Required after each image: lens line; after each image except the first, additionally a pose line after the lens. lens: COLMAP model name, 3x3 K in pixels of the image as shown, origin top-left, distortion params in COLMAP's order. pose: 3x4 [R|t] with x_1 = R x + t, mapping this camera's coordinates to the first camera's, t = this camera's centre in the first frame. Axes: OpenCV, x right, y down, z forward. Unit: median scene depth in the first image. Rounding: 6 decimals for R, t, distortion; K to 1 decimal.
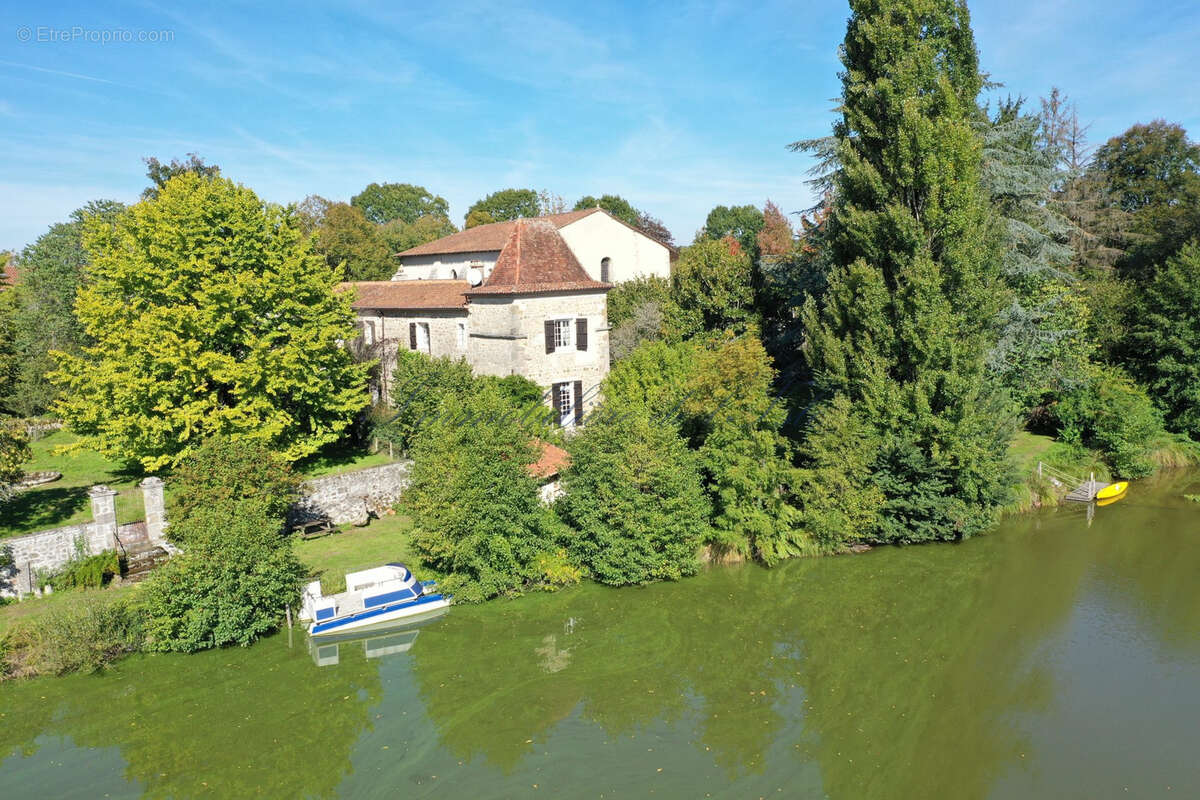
lens RADIAL K [[937.6, 0, 604.8], [0, 937.6, 398.0], [0, 0, 1]] dist [-0.006877, -0.007796]
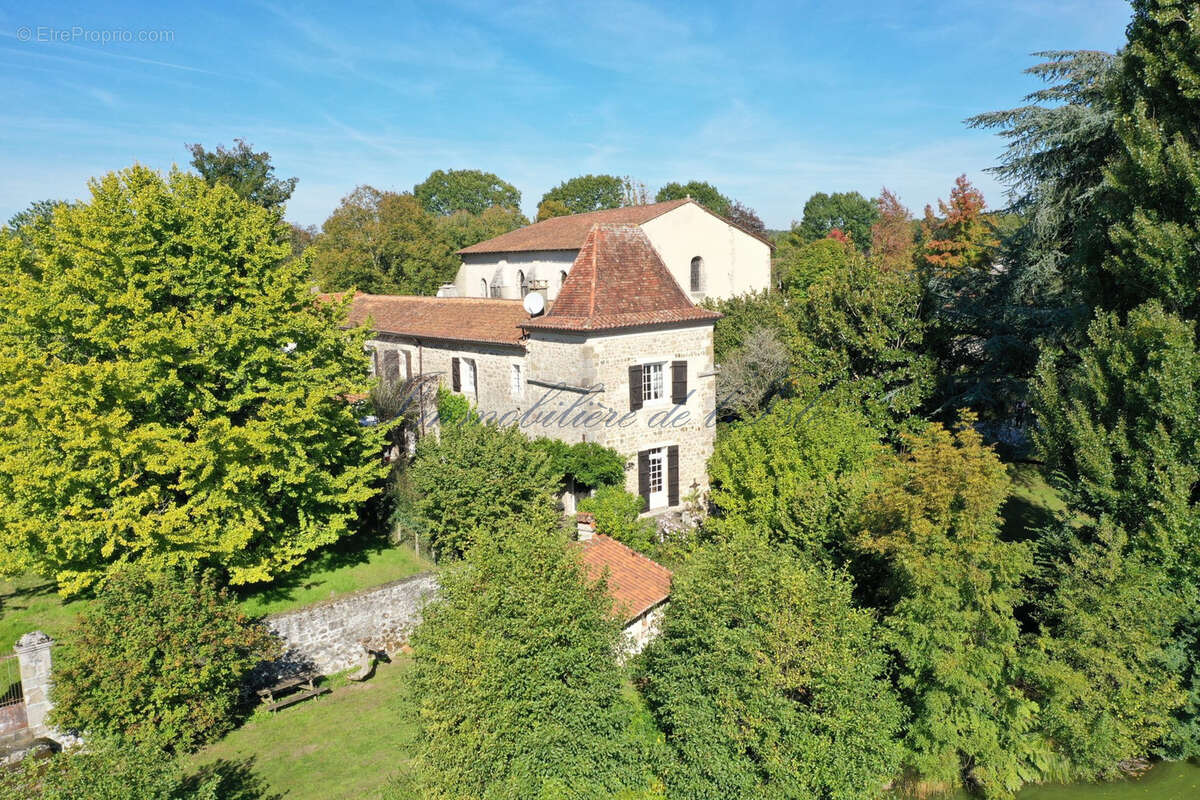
lens RADIAL K [[937.6, 0, 604.5], [0, 937.6, 400.2], [0, 0, 1]] dist [-0.006877, -0.007796]
pose [[0.996595, 0.013220, -0.081383, -0.027869], [-0.011657, 0.999739, 0.019643, -0.082109], [0.081621, -0.018627, 0.996489, 0.324803]]
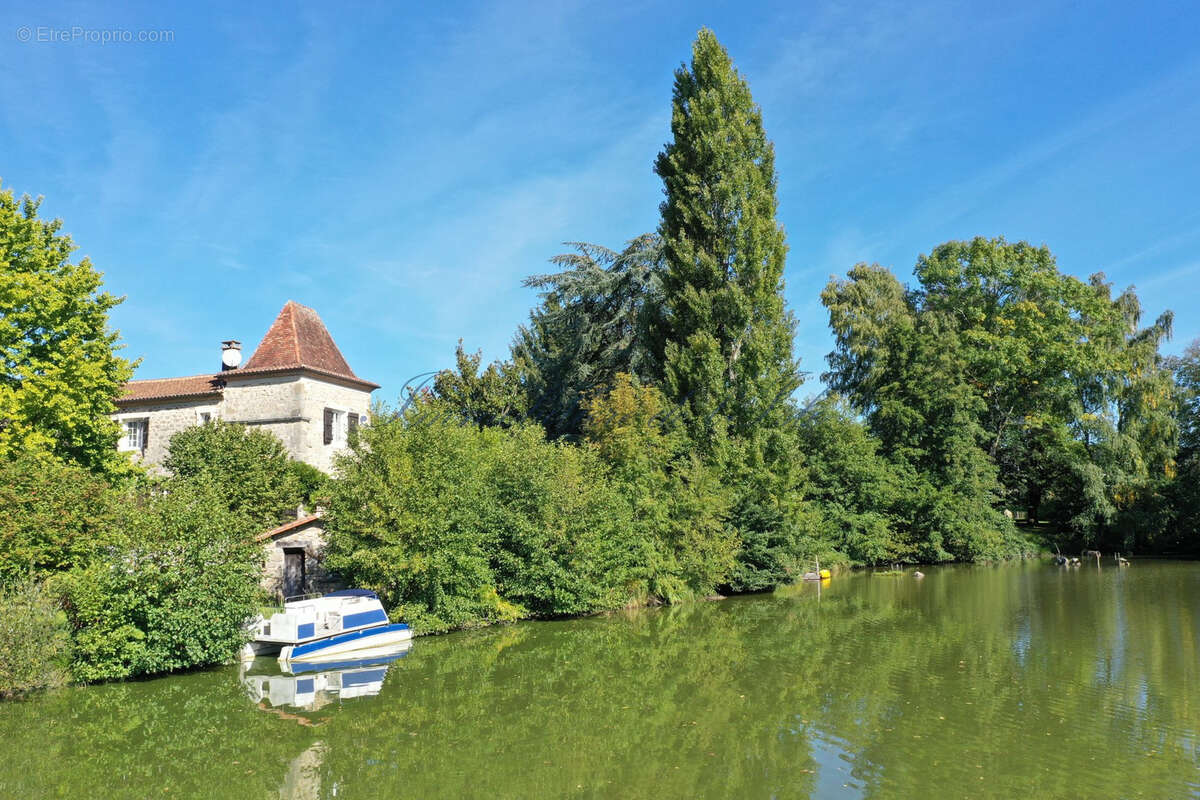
lens RADIAL K [[937.6, 0, 595.9], [0, 937.6, 389.8], [0, 0, 1]] dist [-0.006877, -0.007796]
pose [[0.846651, 0.086052, 0.525145, -0.371587], [0.069503, 0.960504, -0.269447, 0.190054], [-0.527590, 0.264626, 0.807231, 0.153552]]
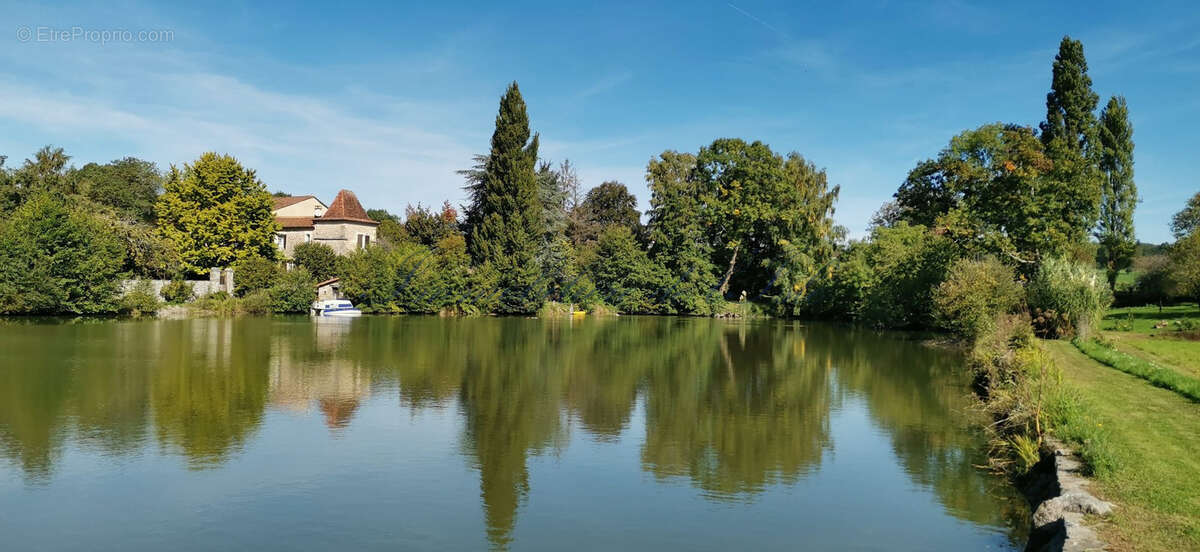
lens RADIAL K [[880.3, 0, 598.4], [0, 880.3, 278.7], [0, 0, 1]] dist [0.063513, -0.000368]
pose [[0.893847, 0.061374, 0.444151, -0.562154], [0.005478, 0.989018, -0.147691, 0.403540], [-0.448338, 0.134446, 0.883695, -1.336463]]
